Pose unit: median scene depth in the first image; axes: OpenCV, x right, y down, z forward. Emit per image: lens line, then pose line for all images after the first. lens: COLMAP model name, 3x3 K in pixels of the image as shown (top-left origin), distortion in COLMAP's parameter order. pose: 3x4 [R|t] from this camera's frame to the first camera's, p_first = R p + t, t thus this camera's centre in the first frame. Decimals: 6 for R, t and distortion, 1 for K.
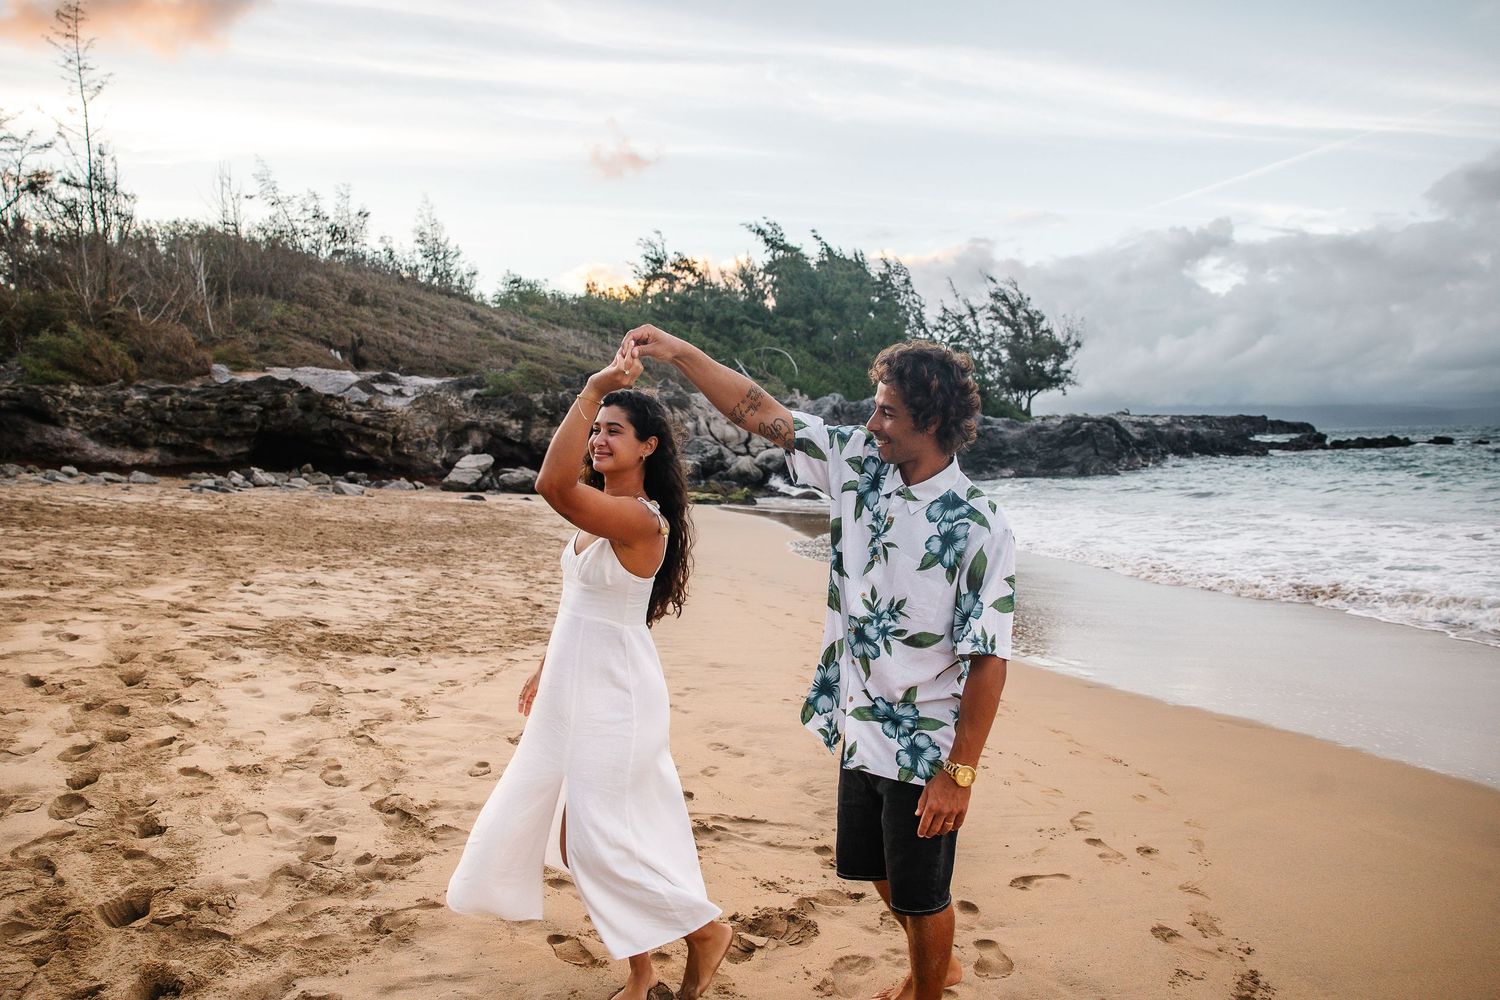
lens RADIAL K [[1195.0, 0, 755.0], [0, 1195.0, 488.8], [0, 0, 1]] dist [-0.021176, 0.032077]
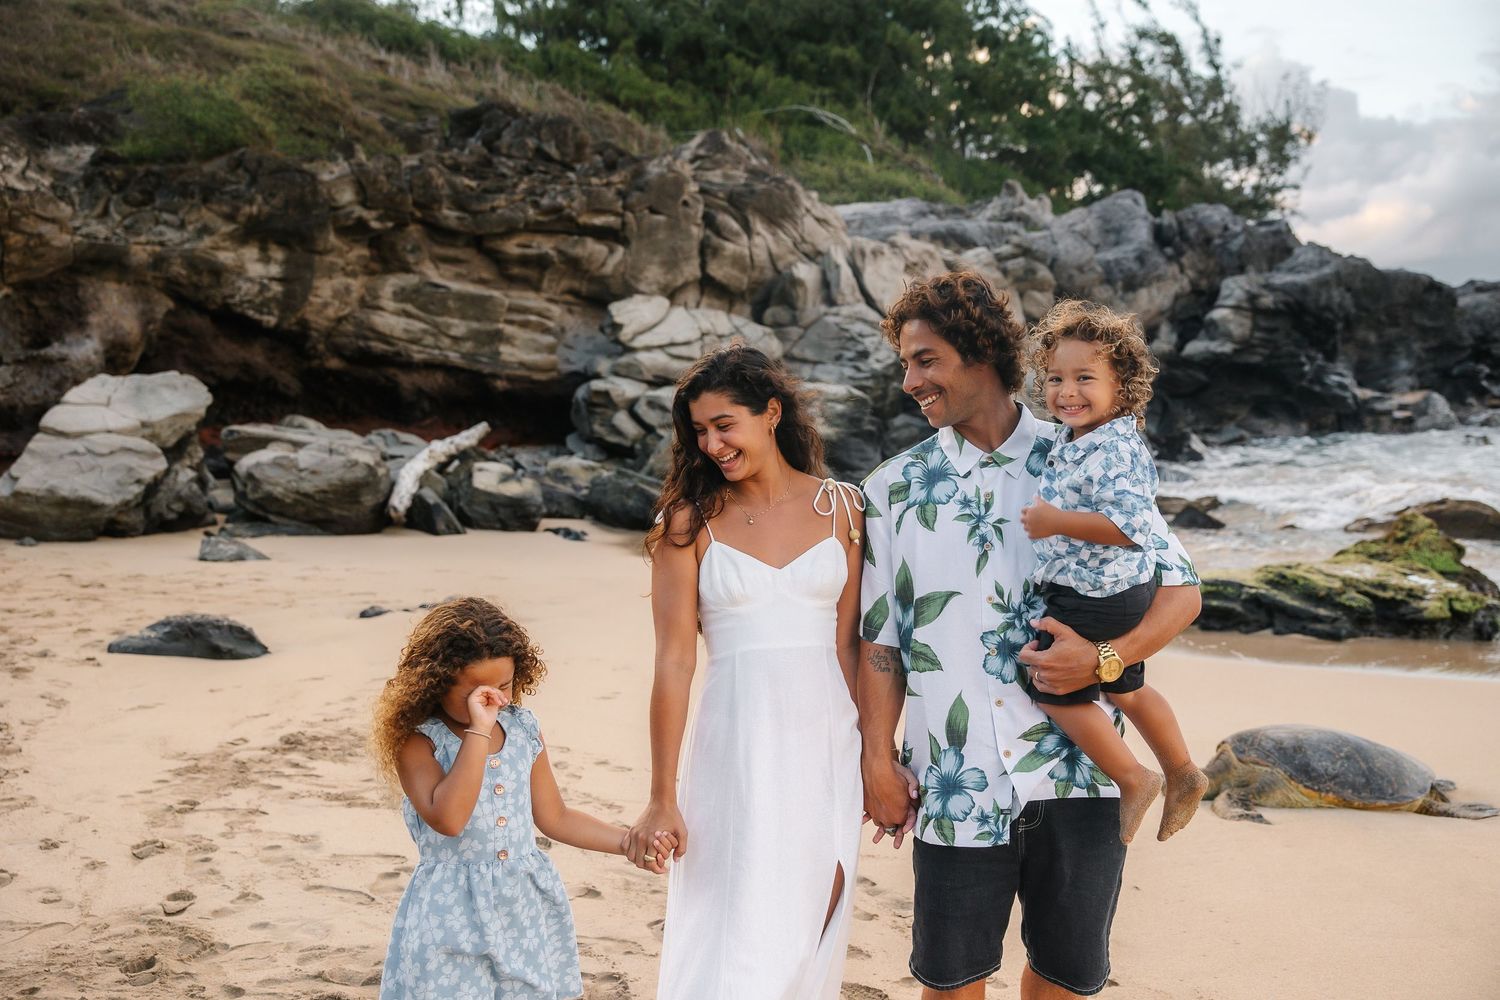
lens RADIAL K [[1715.1, 0, 746.6], [0, 1715.1, 469.3], [0, 0, 1]] dist [0.083438, 0.000000]
pose [[0.985744, -0.022105, 0.166791, -0.154800], [0.016593, 0.999271, 0.034372, -0.017235], [-0.167429, -0.031114, 0.985393, 0.570207]]
